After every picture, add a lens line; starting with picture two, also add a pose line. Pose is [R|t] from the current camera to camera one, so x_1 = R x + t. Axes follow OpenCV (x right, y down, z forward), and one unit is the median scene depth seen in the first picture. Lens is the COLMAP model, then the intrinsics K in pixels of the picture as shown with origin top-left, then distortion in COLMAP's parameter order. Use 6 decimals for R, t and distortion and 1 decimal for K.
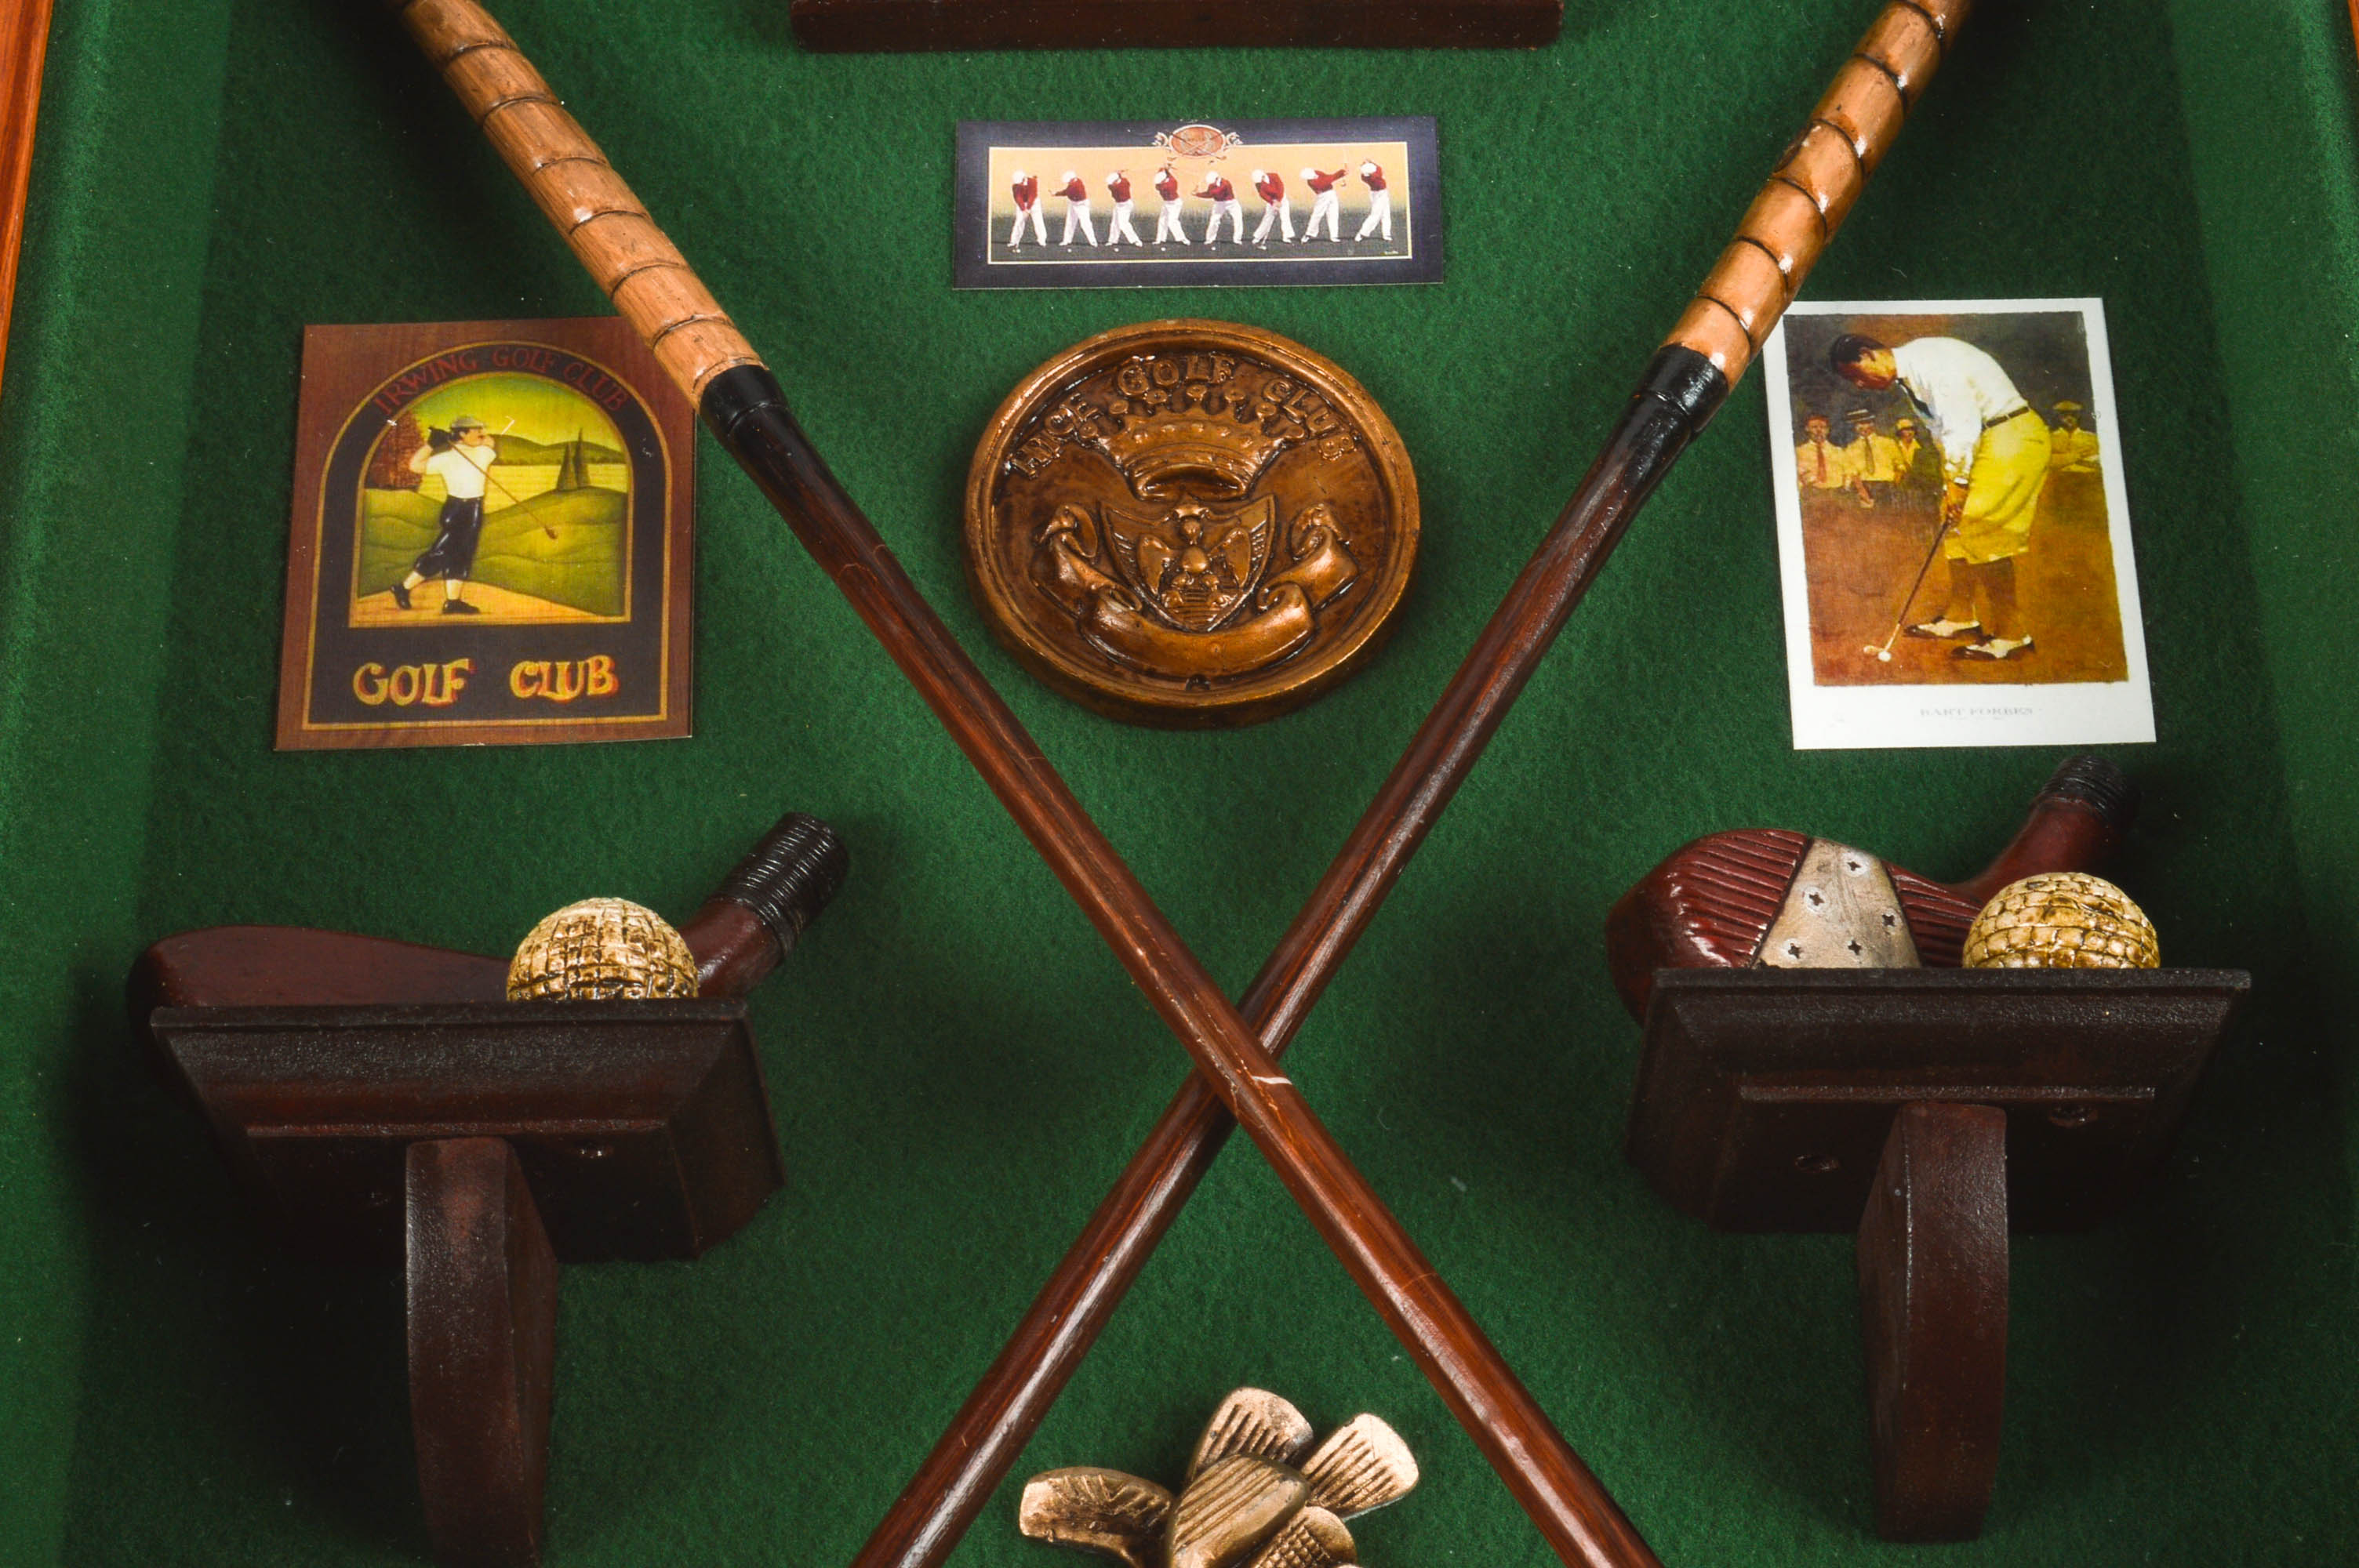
lens RADIAL K [[4382.5, 0, 1179.5], [0, 4382.5, 784.0], [0, 0, 1]] dist [0.011725, 0.025834]
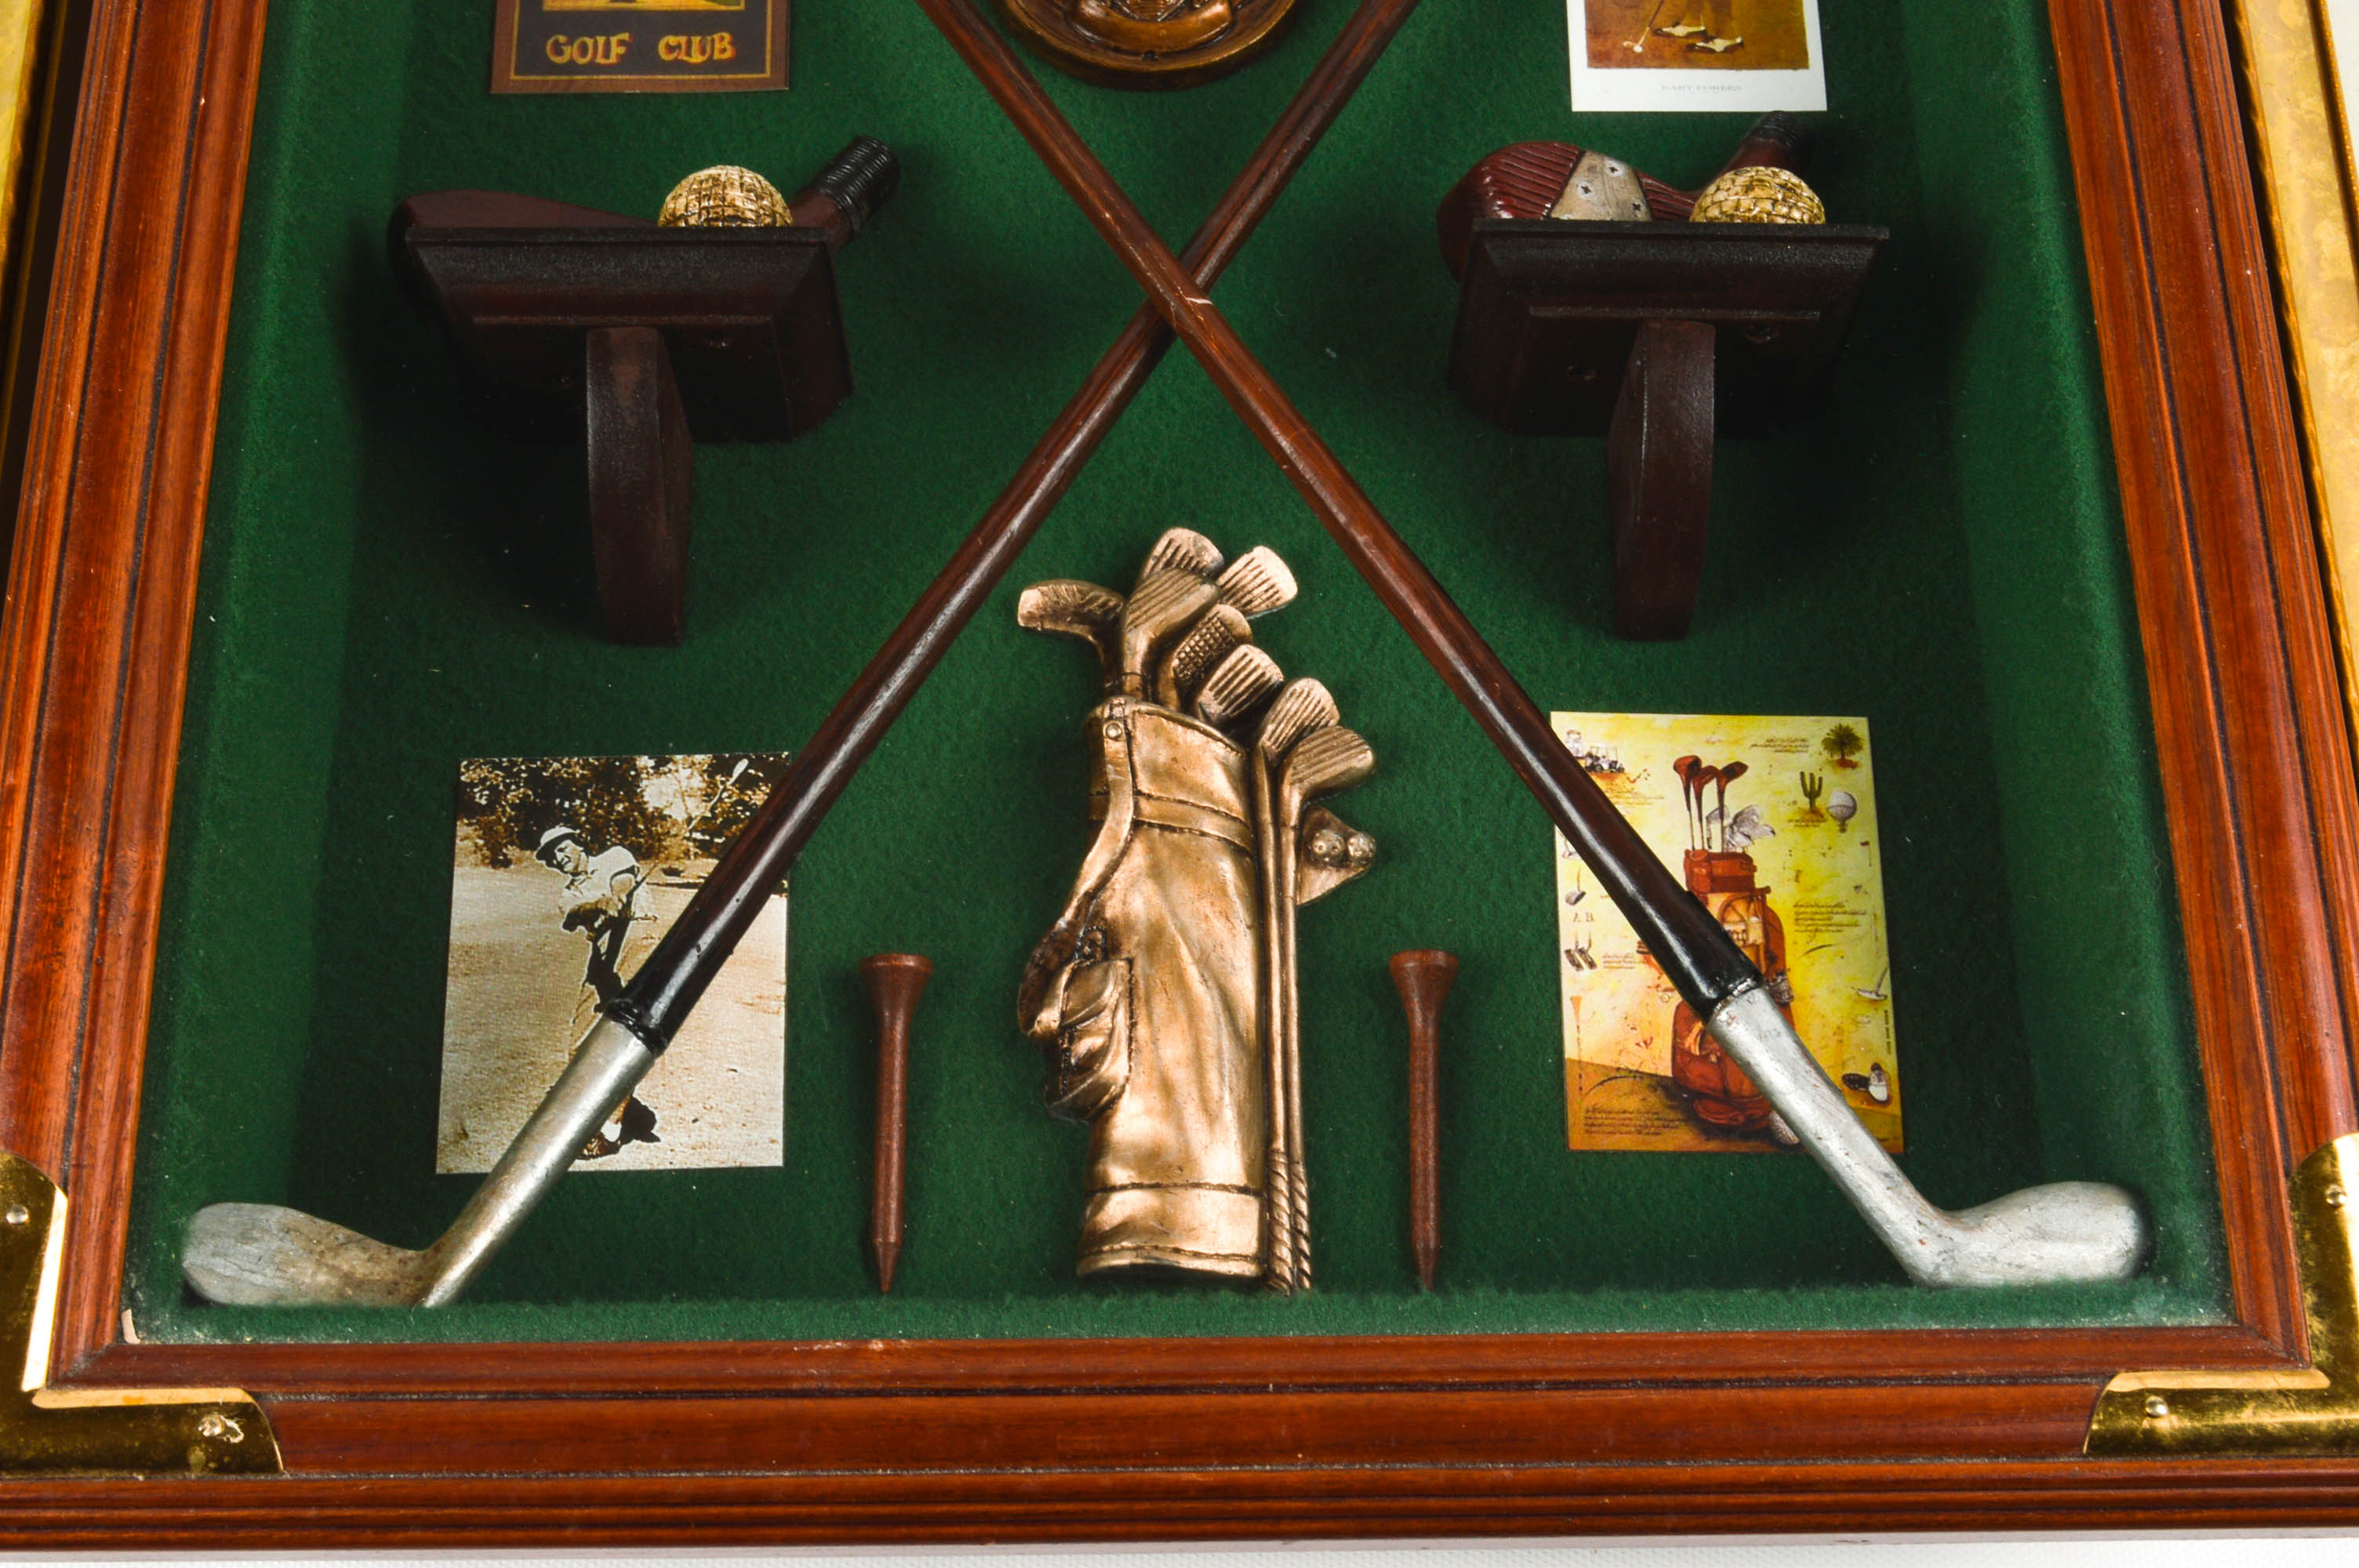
lens RADIAL K [[3099.3, 0, 1179.5], [0, 3099.3, 784.0], [0, 0, 1]] dist [-0.024057, -0.039510]
pose [[0.999700, 0.013829, 0.020214, -0.002988], [-0.015870, 0.994386, 0.104613, 0.101505], [-0.018654, -0.104902, 0.994308, -0.008997]]
